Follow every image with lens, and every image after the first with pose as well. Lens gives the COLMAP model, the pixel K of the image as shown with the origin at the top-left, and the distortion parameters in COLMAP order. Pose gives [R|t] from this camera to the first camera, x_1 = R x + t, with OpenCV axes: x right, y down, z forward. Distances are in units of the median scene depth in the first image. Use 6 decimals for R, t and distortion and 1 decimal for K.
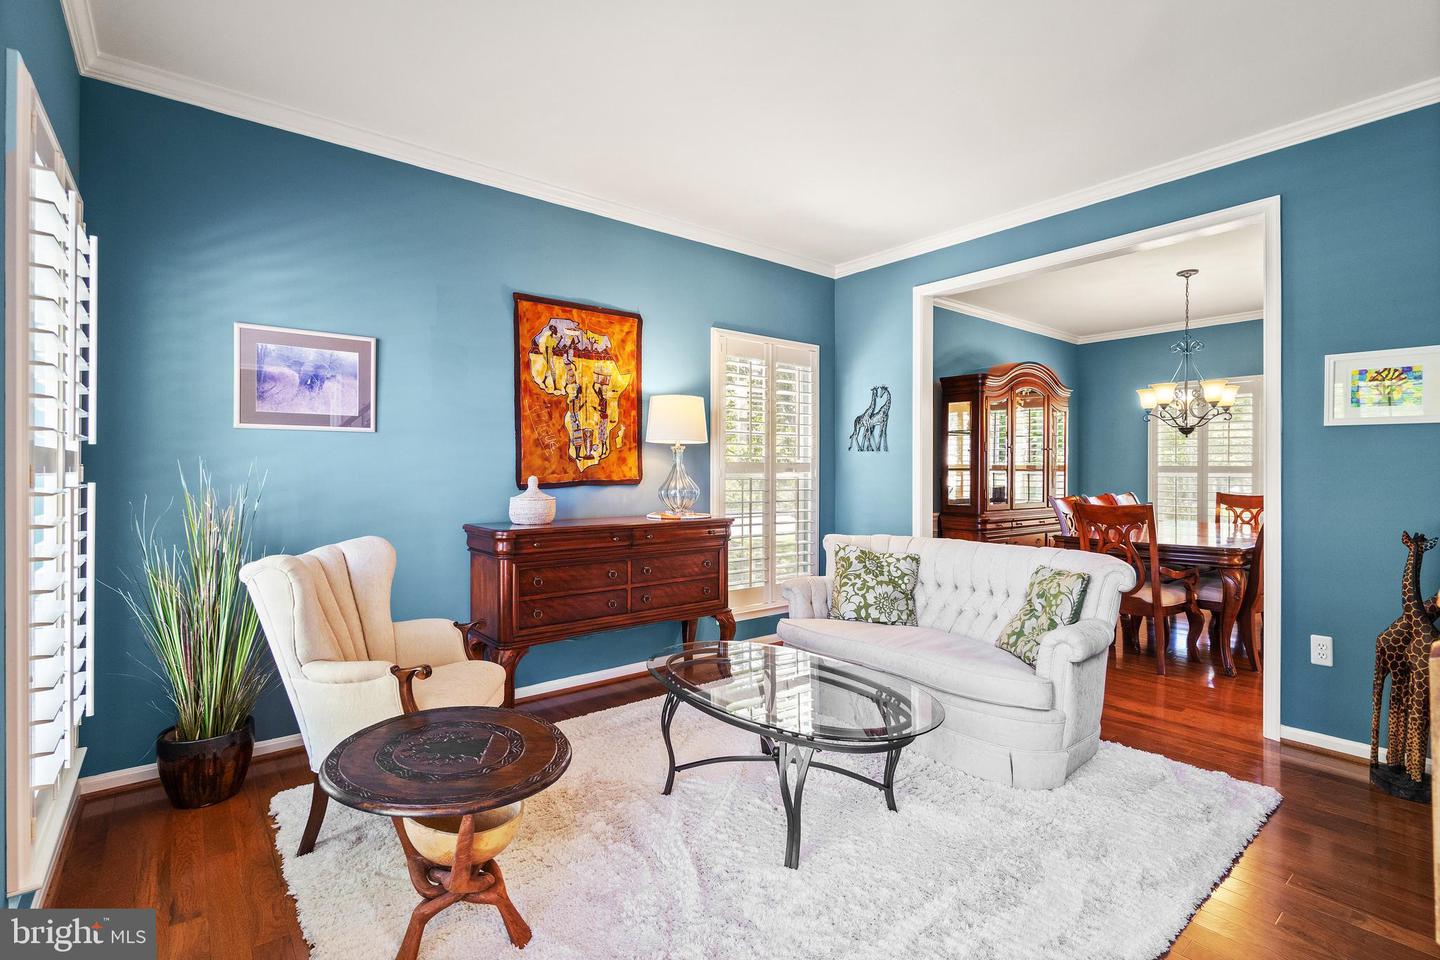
lens RADIAL K [[650.6, 0, 726.9], [0, 650.6, 473.4], [0, 0, 1]] dist [-0.002372, 0.000213]
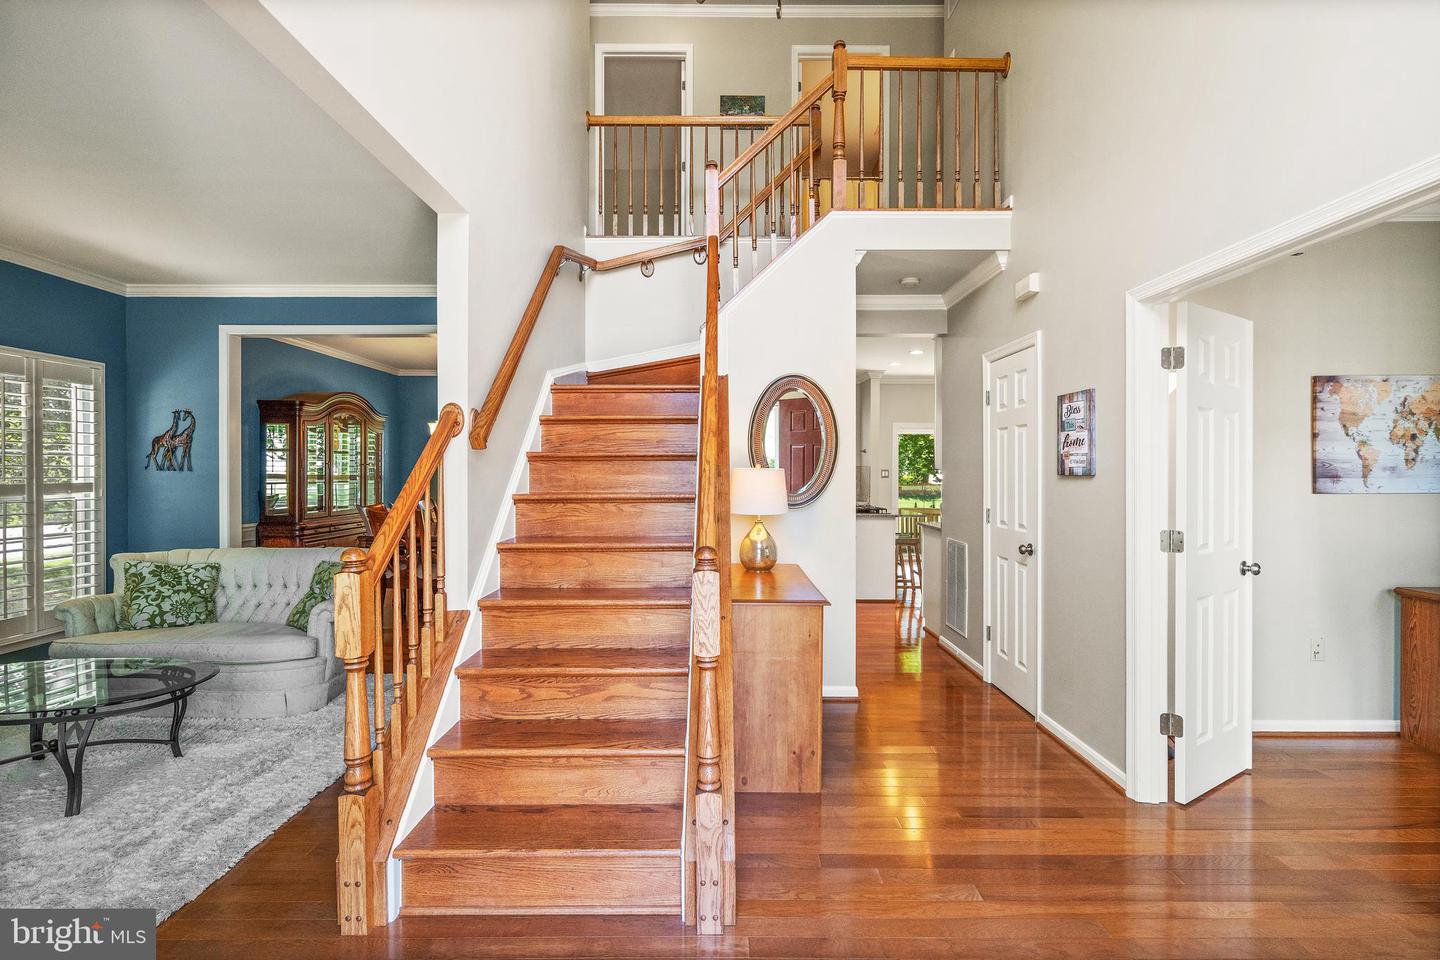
lens RADIAL K [[650.6, 0, 726.9], [0, 650.6, 473.4], [0, 0, 1]] dist [-0.002372, 0.000213]
pose [[0.624226, -0.006011, 0.781220, -0.052431], [0.000872, 0.999975, 0.006998, -0.046842], [-0.781243, -0.003687, 0.624216, -0.465906]]
